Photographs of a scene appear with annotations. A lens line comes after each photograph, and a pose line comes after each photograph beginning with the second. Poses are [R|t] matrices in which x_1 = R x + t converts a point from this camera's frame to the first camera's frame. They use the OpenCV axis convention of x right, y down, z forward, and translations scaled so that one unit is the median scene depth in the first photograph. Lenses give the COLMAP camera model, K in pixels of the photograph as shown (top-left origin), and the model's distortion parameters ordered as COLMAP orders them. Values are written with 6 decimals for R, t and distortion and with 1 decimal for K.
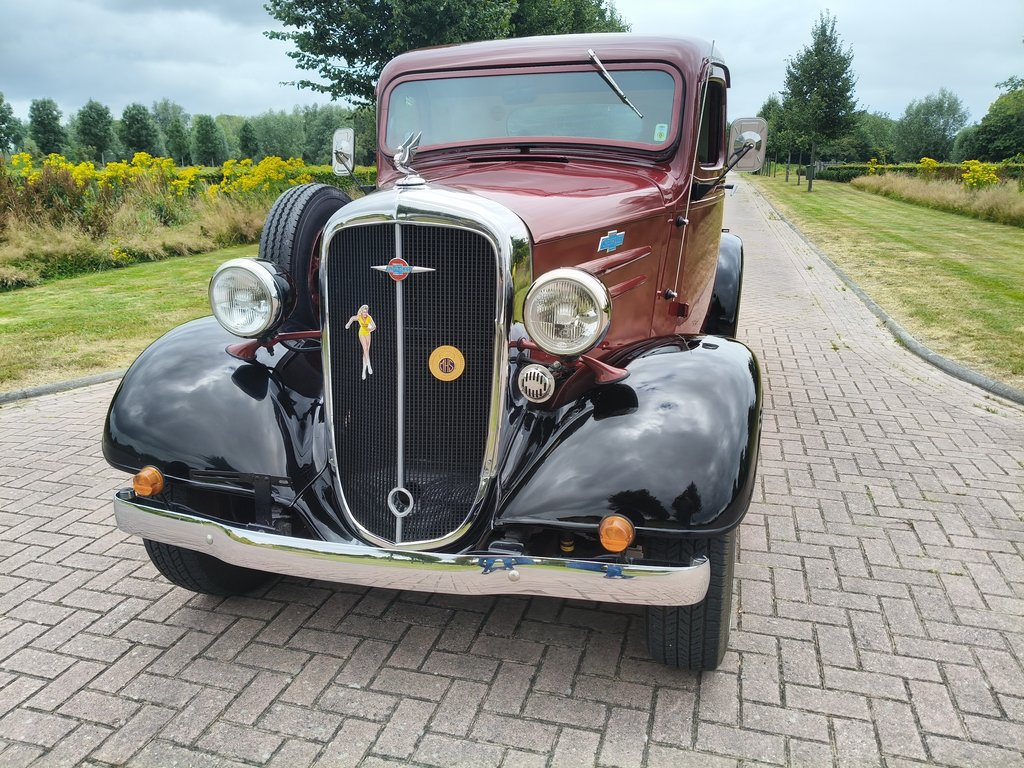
lens RADIAL K [[789.2, 0, 514.0], [0, 789.2, 376.9], [0, 0, 1]] dist [0.014934, -0.041329]
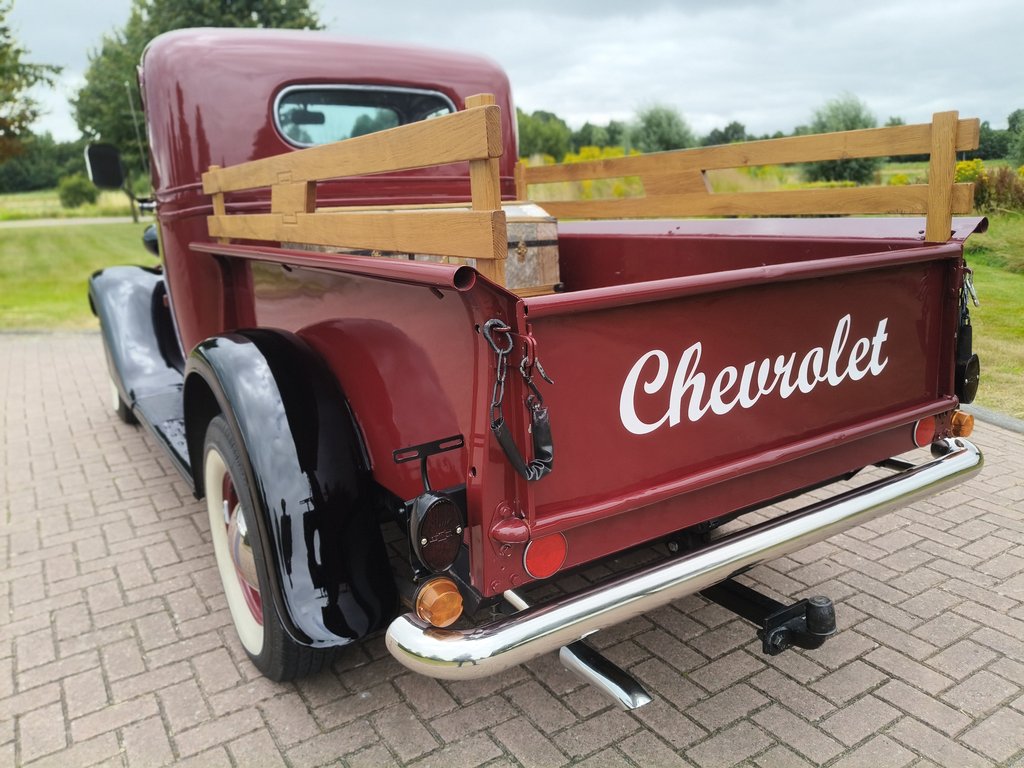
lens RADIAL K [[789.2, 0, 509.3], [0, 789.2, 407.4], [0, 0, 1]] dist [0.014934, -0.041329]
pose [[-0.679214, 0.235900, -0.694996, 0.911895], [-0.152440, 0.880945, 0.447994, -0.698378], [0.717935, 0.410229, -0.562389, 2.630732]]
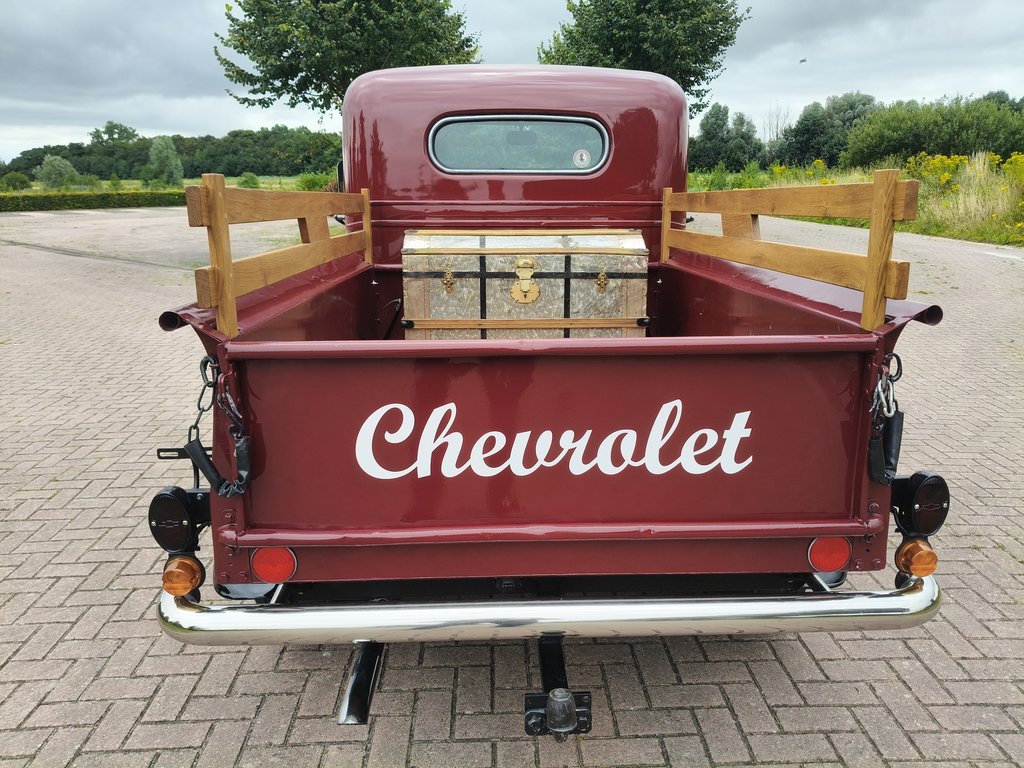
lens RADIAL K [[789.2, 0, 513.8], [0, 789.2, 393.6], [0, 0, 1]] dist [0.014934, -0.041329]
pose [[-0.958683, 0.088262, -0.270439, 0.495328], [-0.060911, 0.864918, 0.498203, -0.811901], [0.277880, 0.494092, -0.823806, 2.897591]]
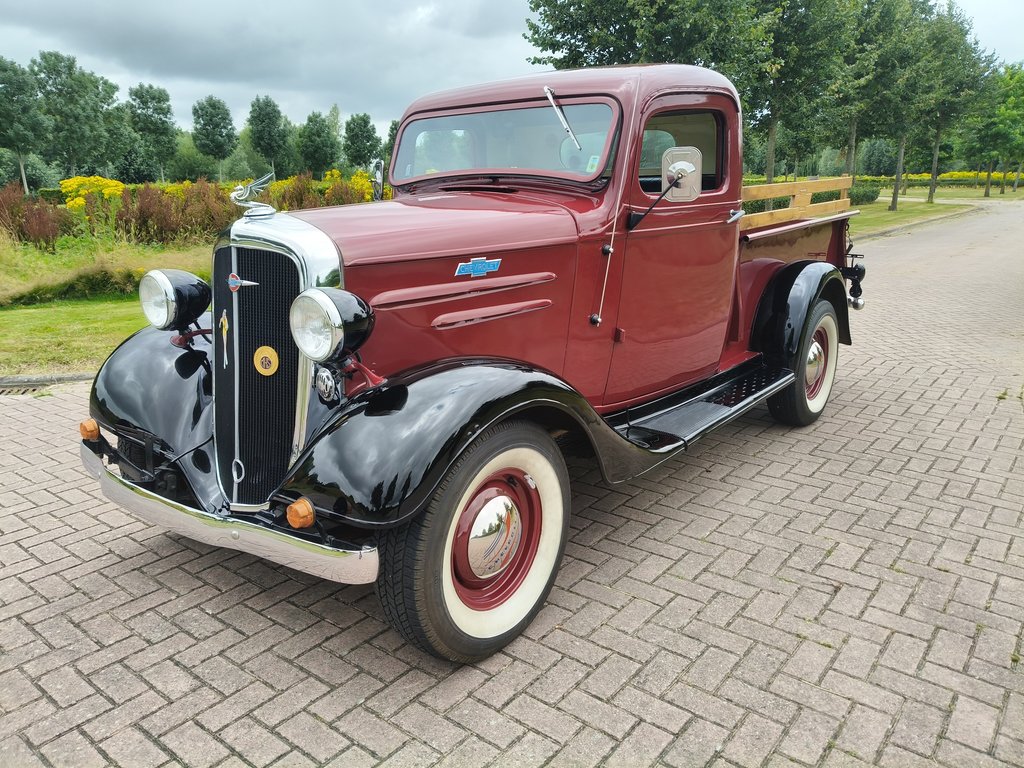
lens RADIAL K [[789.2, 0, 509.8], [0, 789.2, 375.6], [0, 0, 1]] dist [0.014934, -0.041329]
pose [[0.919743, 0.091692, -0.381660, 0.587781], [-0.097022, 0.995268, 0.005300, -0.031066], [0.380340, 0.032155, 0.924287, 0.006644]]
